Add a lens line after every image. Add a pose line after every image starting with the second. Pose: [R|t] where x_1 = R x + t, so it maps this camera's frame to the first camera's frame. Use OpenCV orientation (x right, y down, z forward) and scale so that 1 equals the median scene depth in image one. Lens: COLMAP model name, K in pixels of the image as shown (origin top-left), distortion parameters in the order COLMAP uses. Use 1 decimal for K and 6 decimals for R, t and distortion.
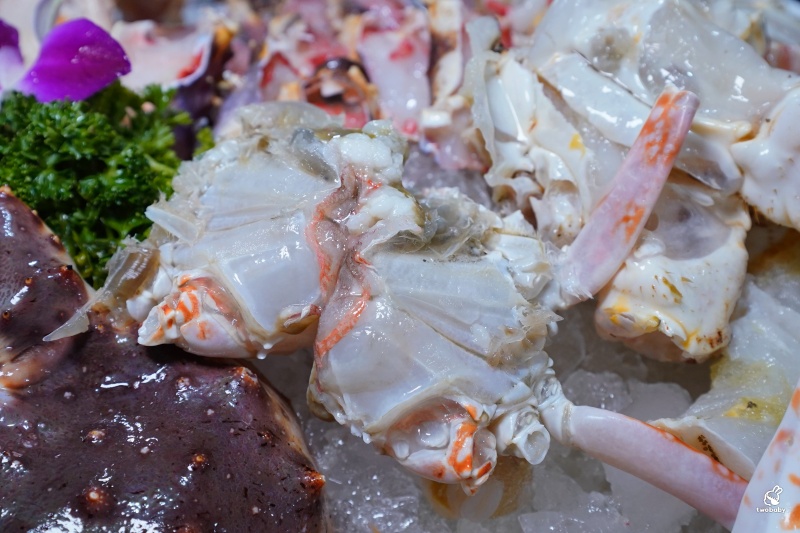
lens RADIAL K [[947.1, 0, 399.5], [0, 947.1, 267.4], [0, 0, 1]] dist [0.000785, 0.000000]
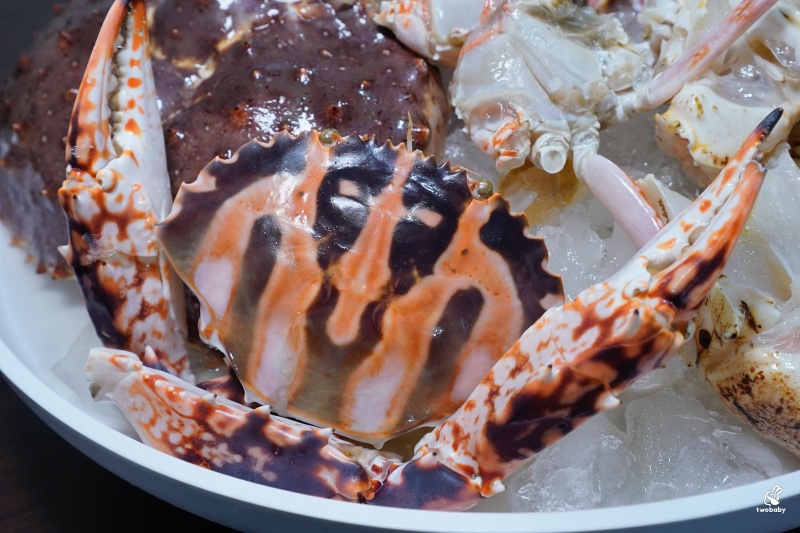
lens RADIAL K [[947.1, 0, 400.5], [0, 947.1, 265.9], [0, 0, 1]] dist [0.000785, 0.000000]
pose [[0.802930, 0.416346, -0.426567, 0.639832], [-0.421216, 0.902664, 0.088177, 0.300898], [0.421759, 0.108877, 0.900147, -0.408358]]
